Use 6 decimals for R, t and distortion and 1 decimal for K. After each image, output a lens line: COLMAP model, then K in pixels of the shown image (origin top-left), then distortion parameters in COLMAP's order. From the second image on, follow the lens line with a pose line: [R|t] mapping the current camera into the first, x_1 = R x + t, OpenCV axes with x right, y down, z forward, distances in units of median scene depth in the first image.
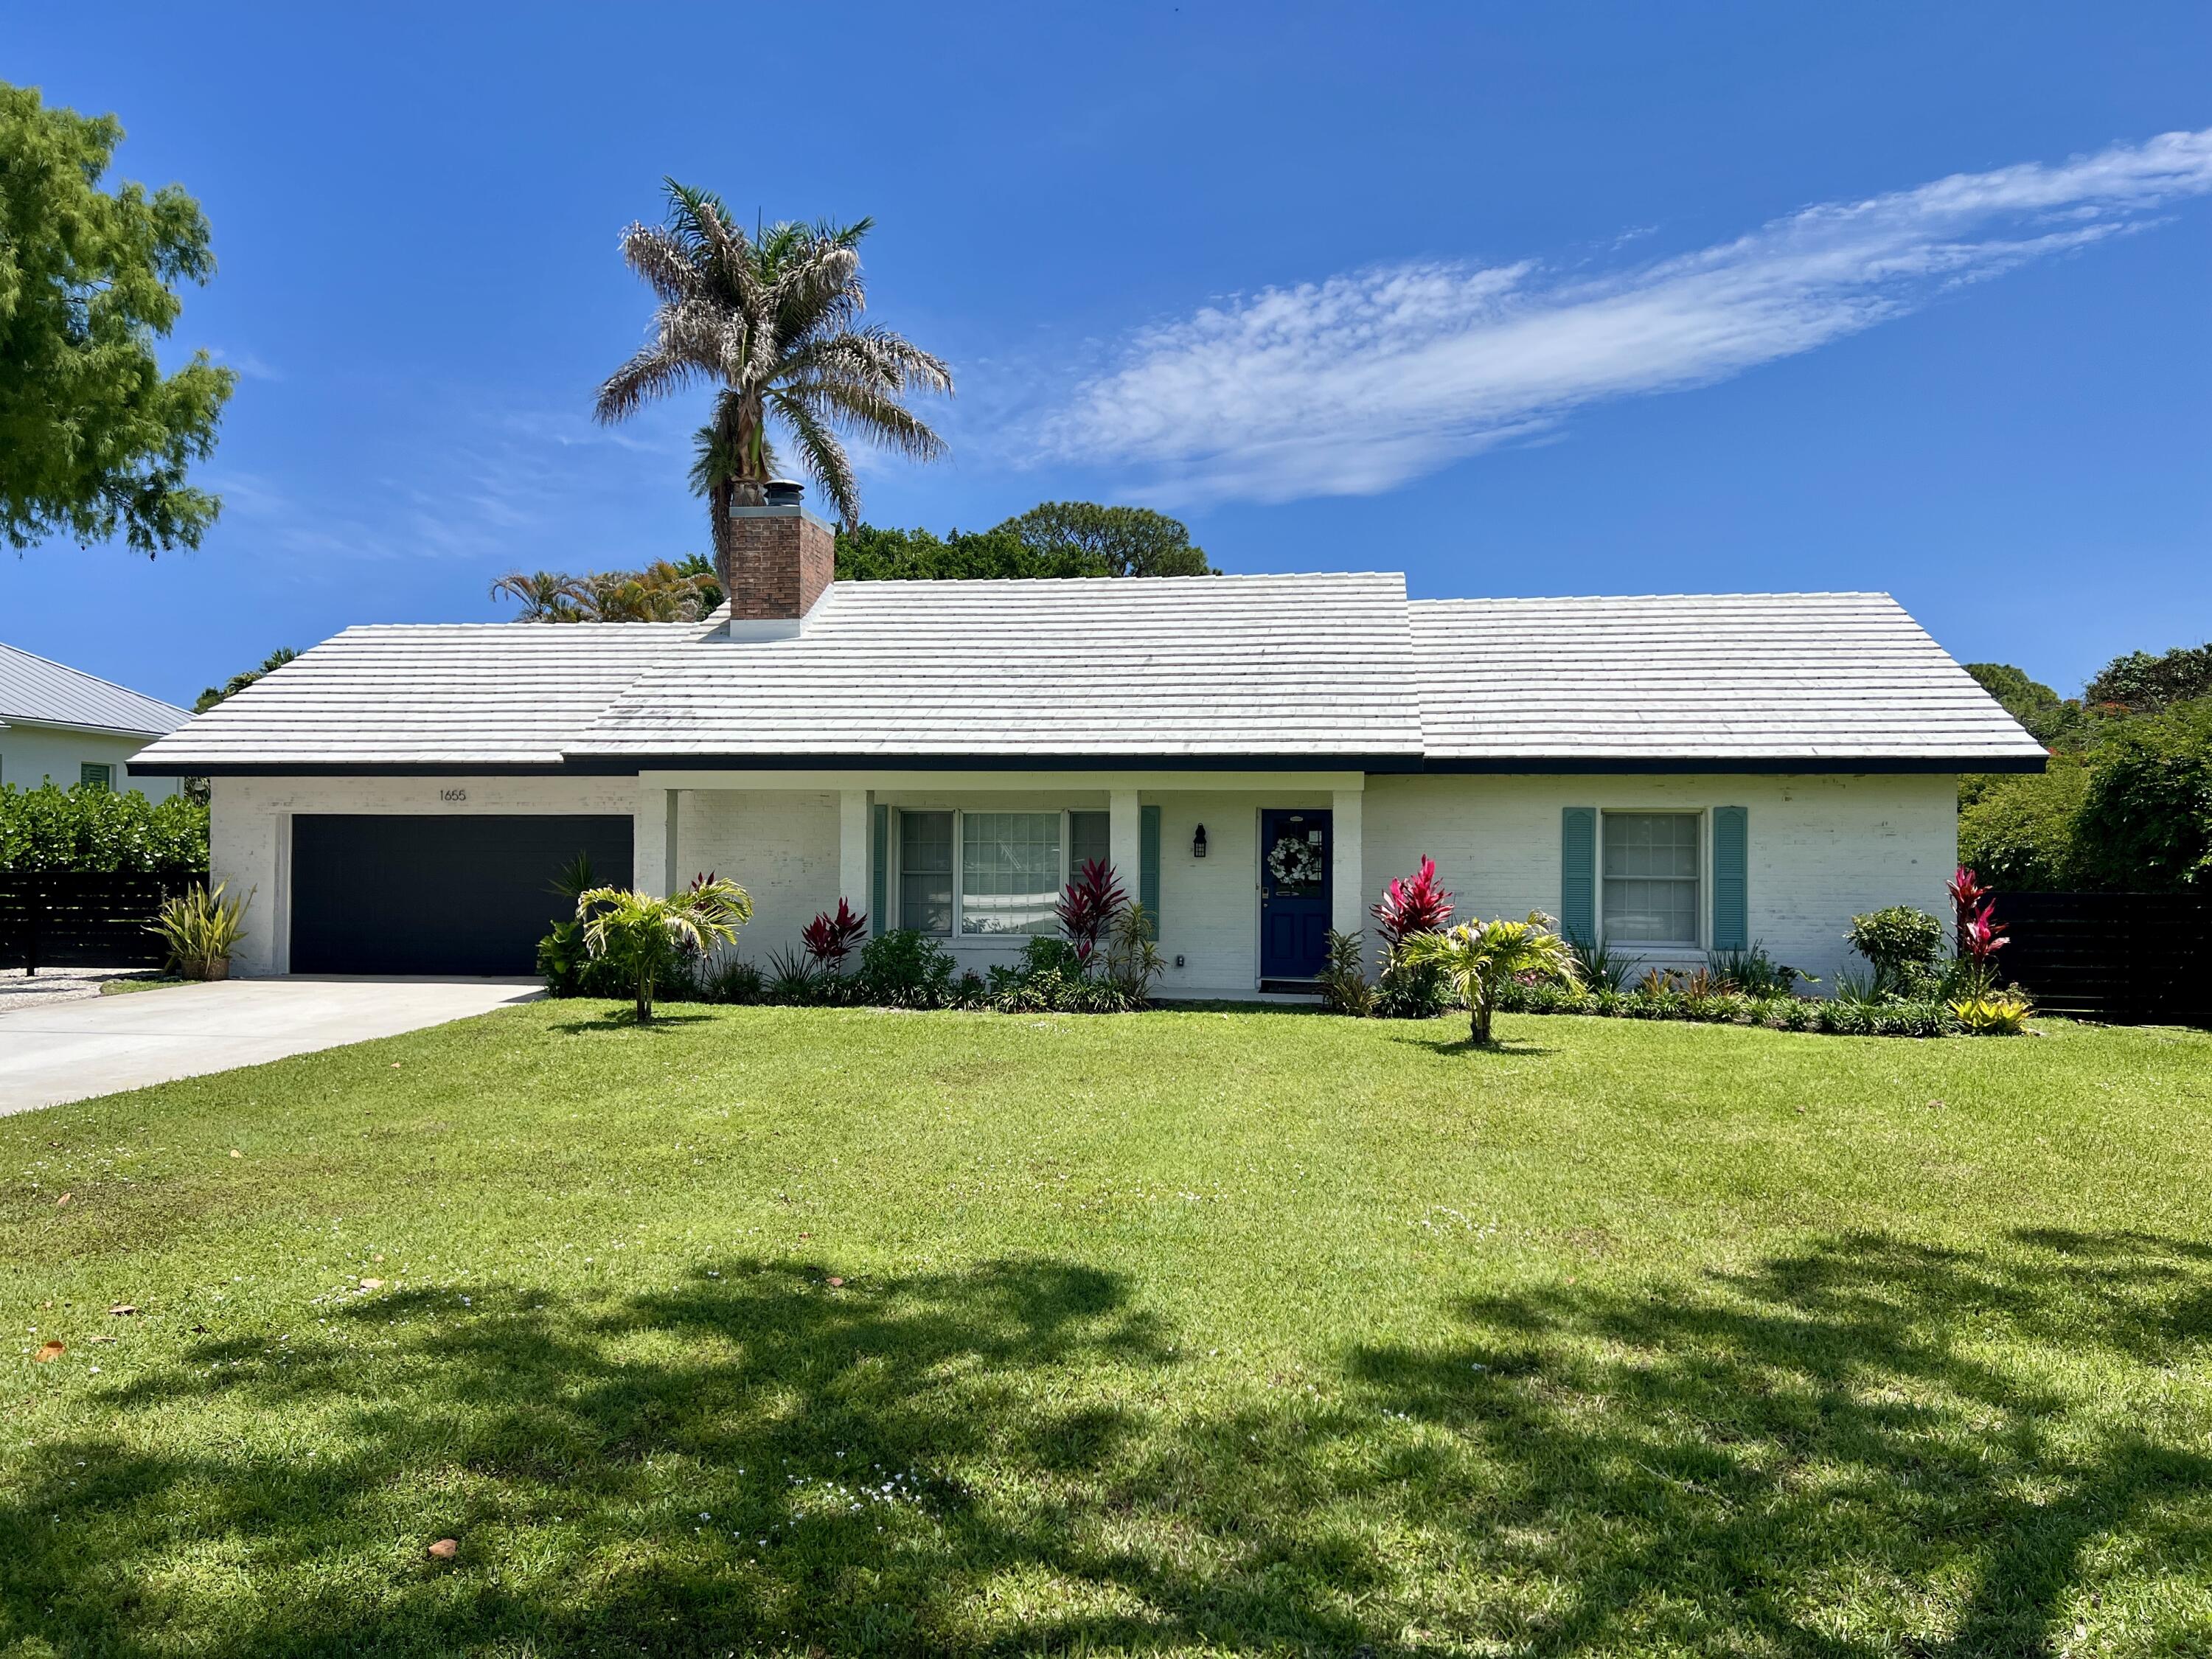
lens RADIAL K [[1664.5, 0, 1100.8], [0, 1664.5, 838.9], [0, 0, 1]] dist [0.075640, -0.059776]
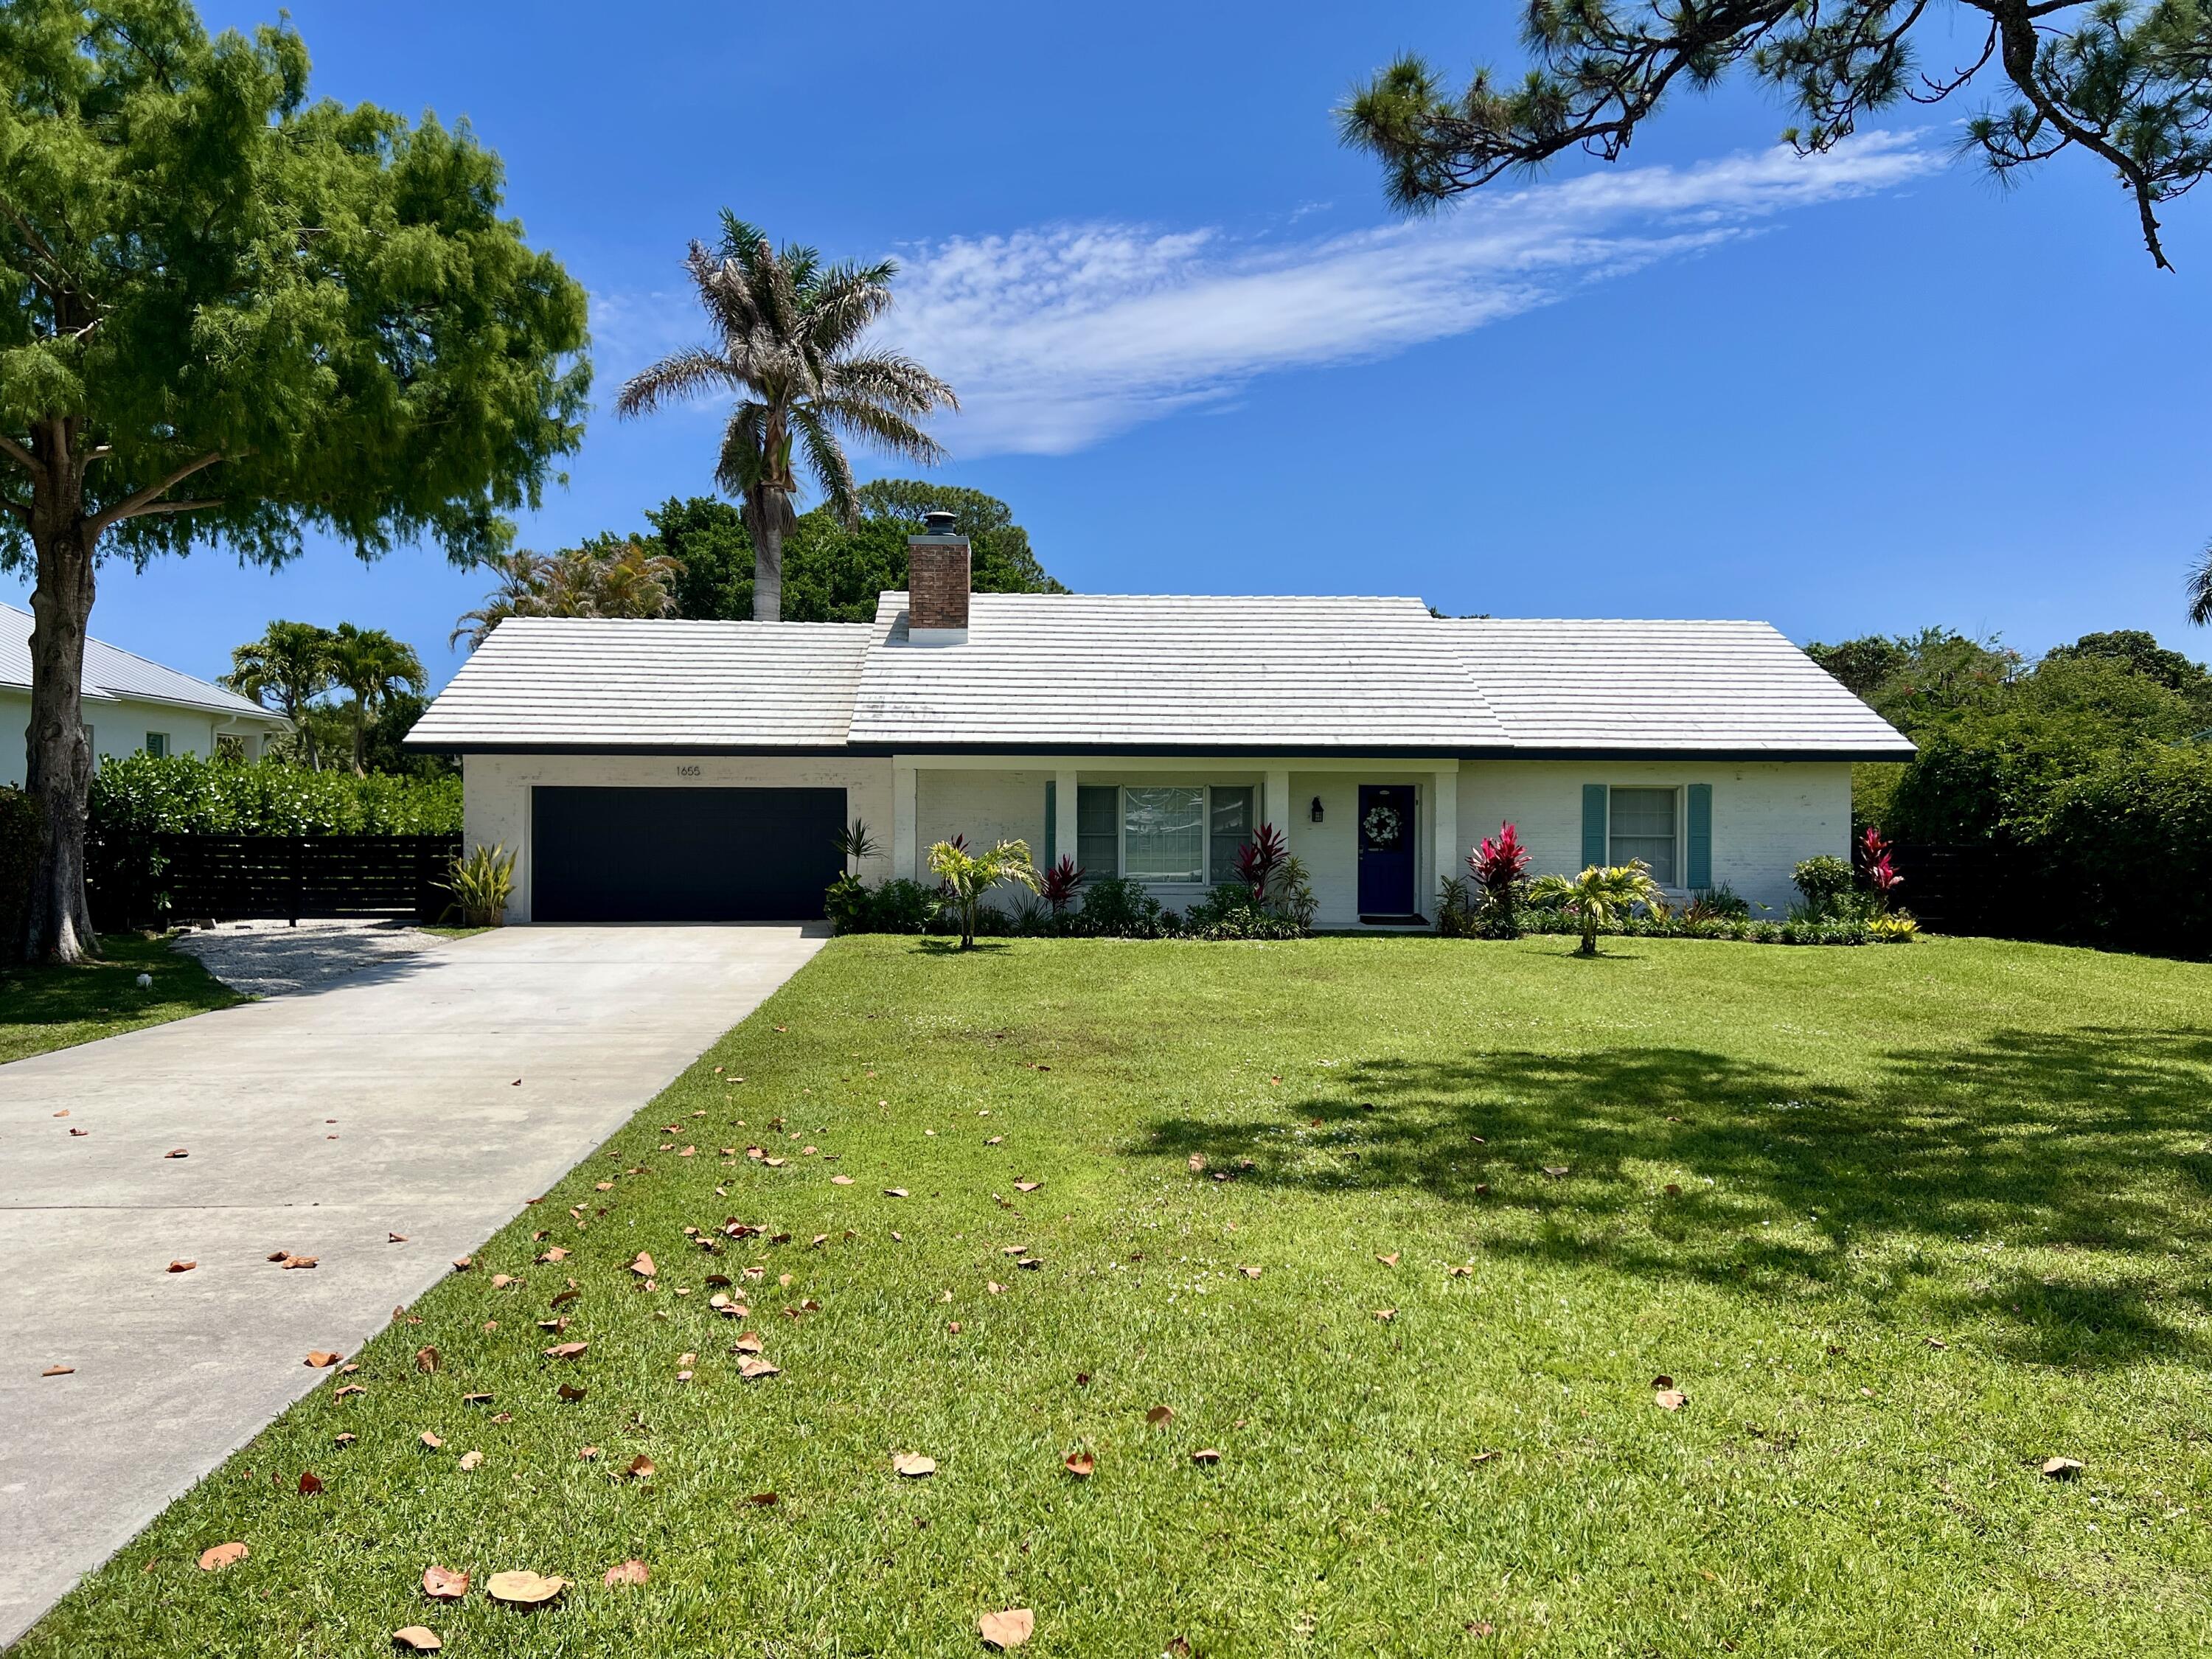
lens RADIAL K [[1664.5, 0, 1097.6], [0, 1664.5, 852.6], [0, 0, 1]] dist [0.075640, -0.059776]
pose [[0.983665, -0.005967, 0.179908, -0.353128], [-0.000020, 0.999447, 0.033260, -0.008837], [-0.180007, -0.032720, 0.983121, -0.261721]]
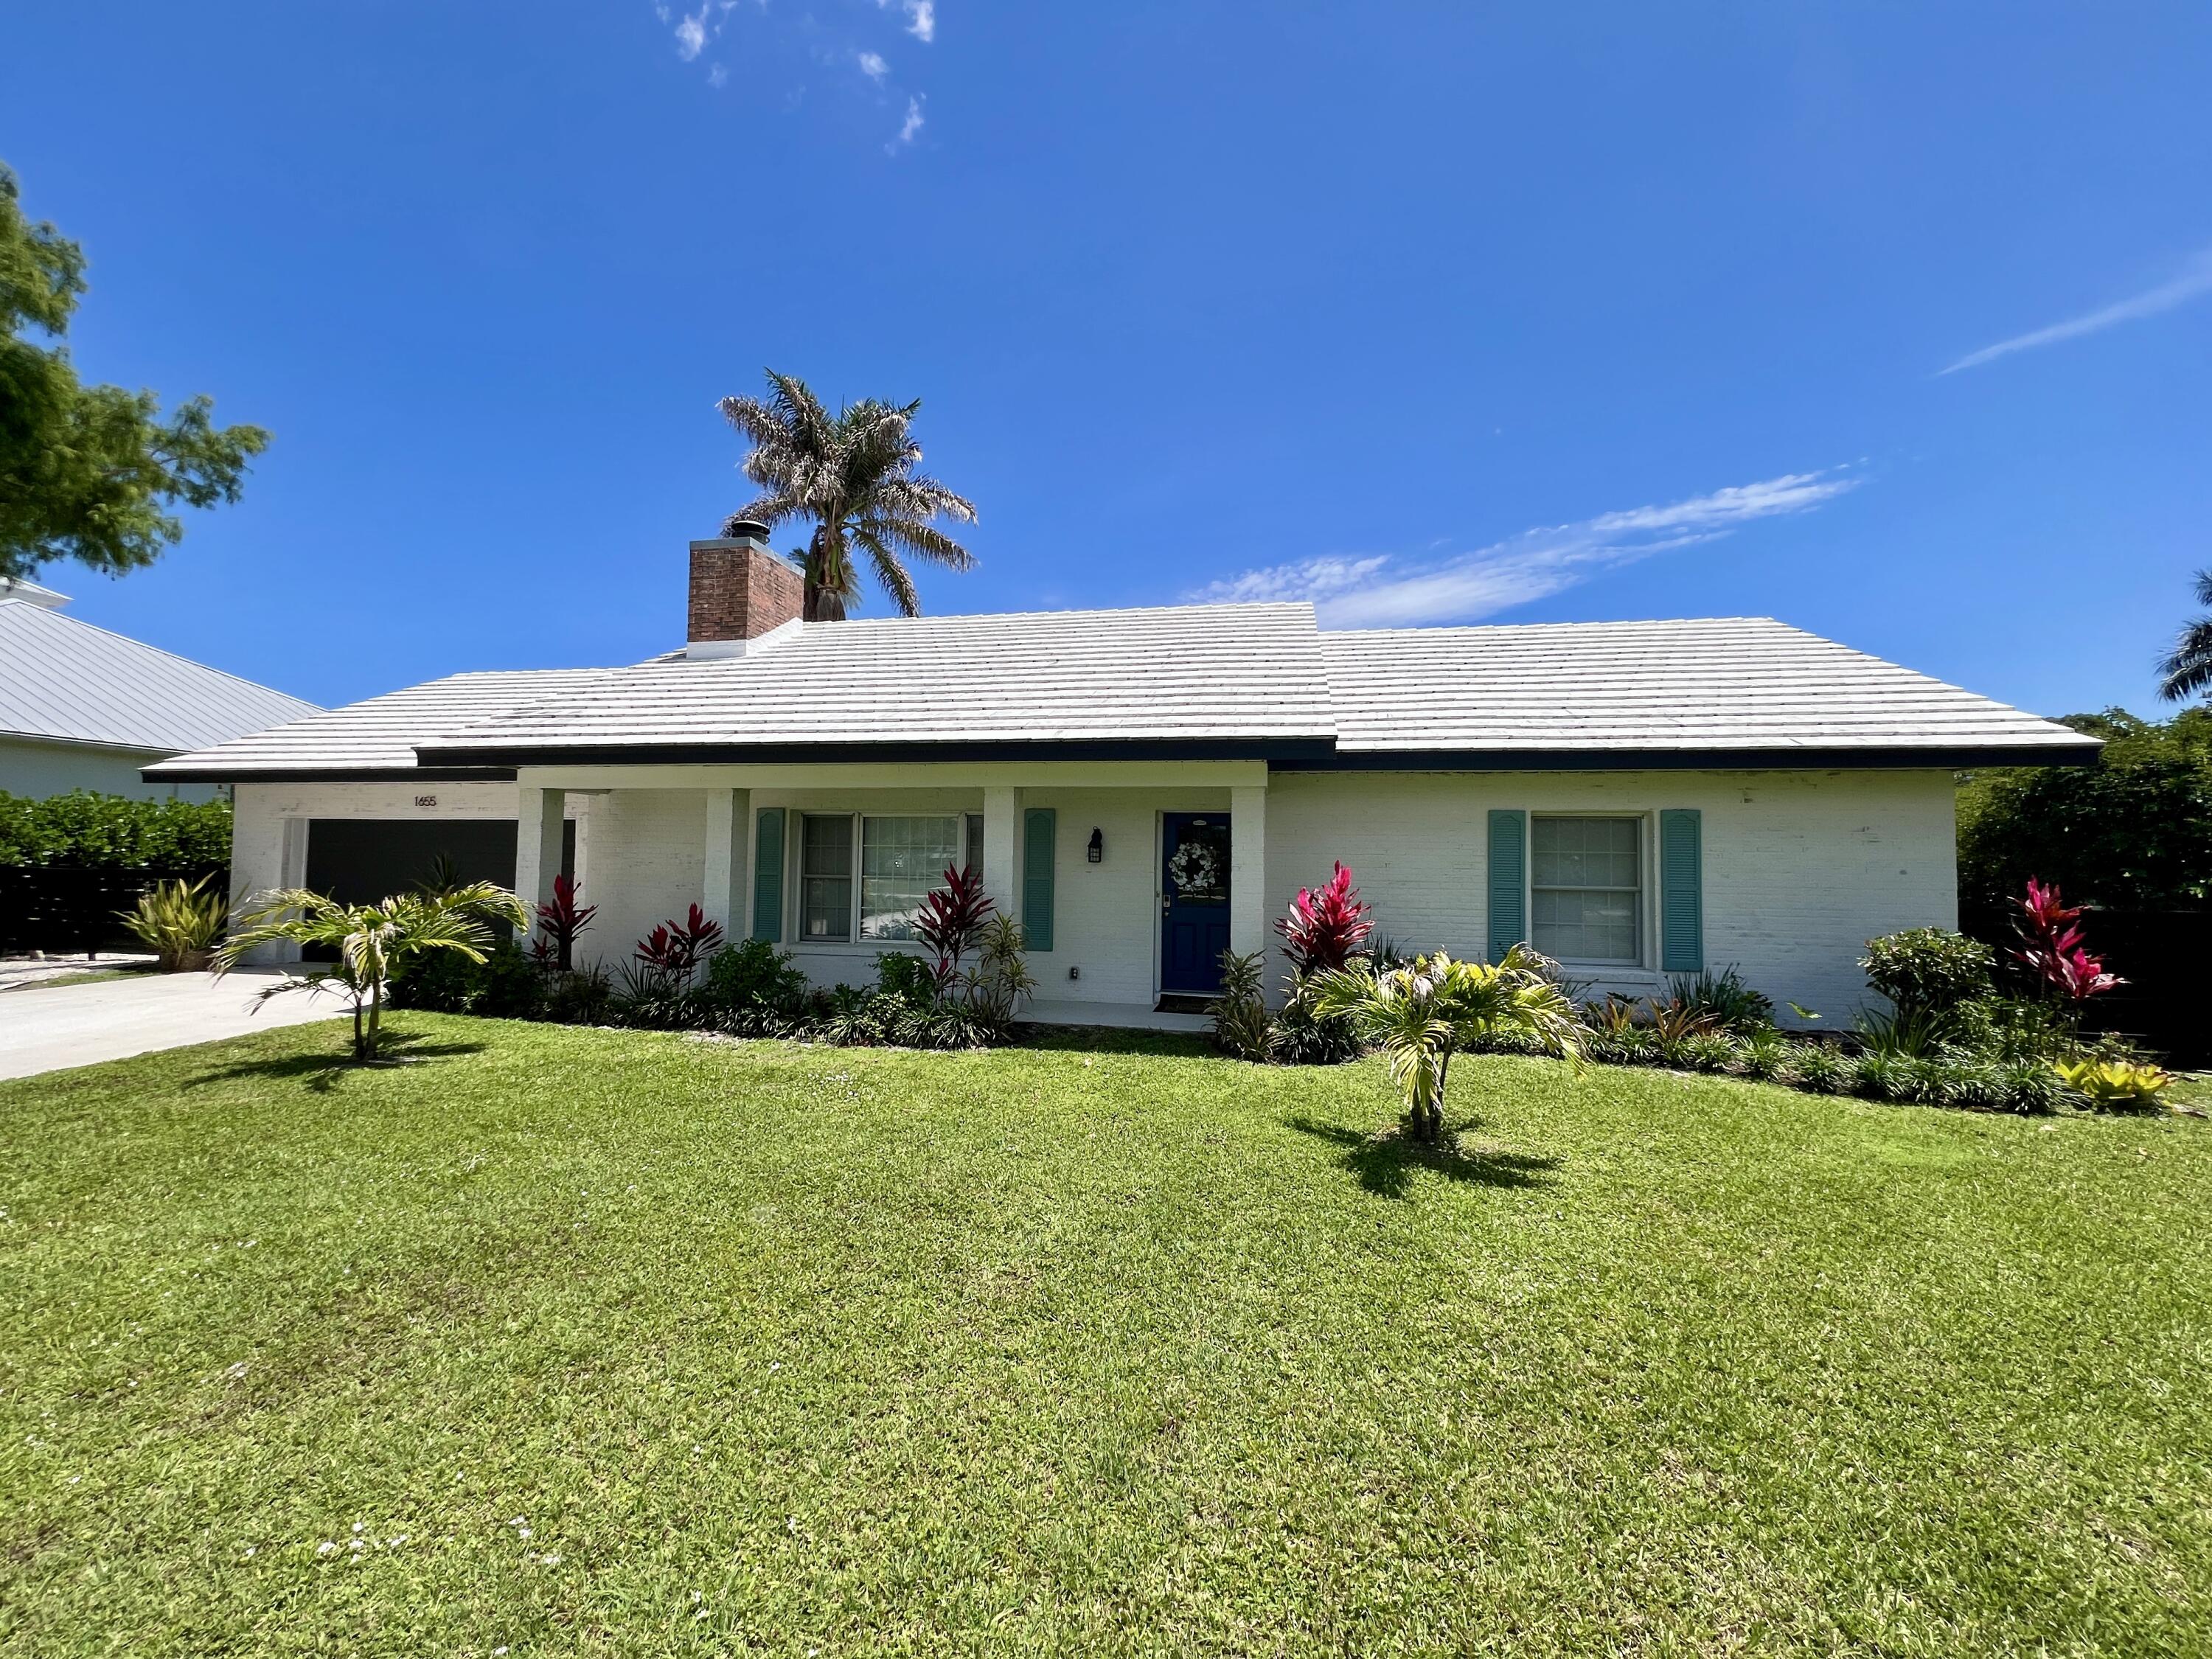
lens RADIAL K [[886.5, 0, 1117.7], [0, 886.5, 831.5], [0, 0, 1]] dist [-0.001203, 0.000560]
pose [[0.998956, 0.004696, -0.045434, 0.096466], [-0.006068, 0.999529, -0.030092, 0.008313], [0.045271, 0.030336, 0.998514, 0.510148]]
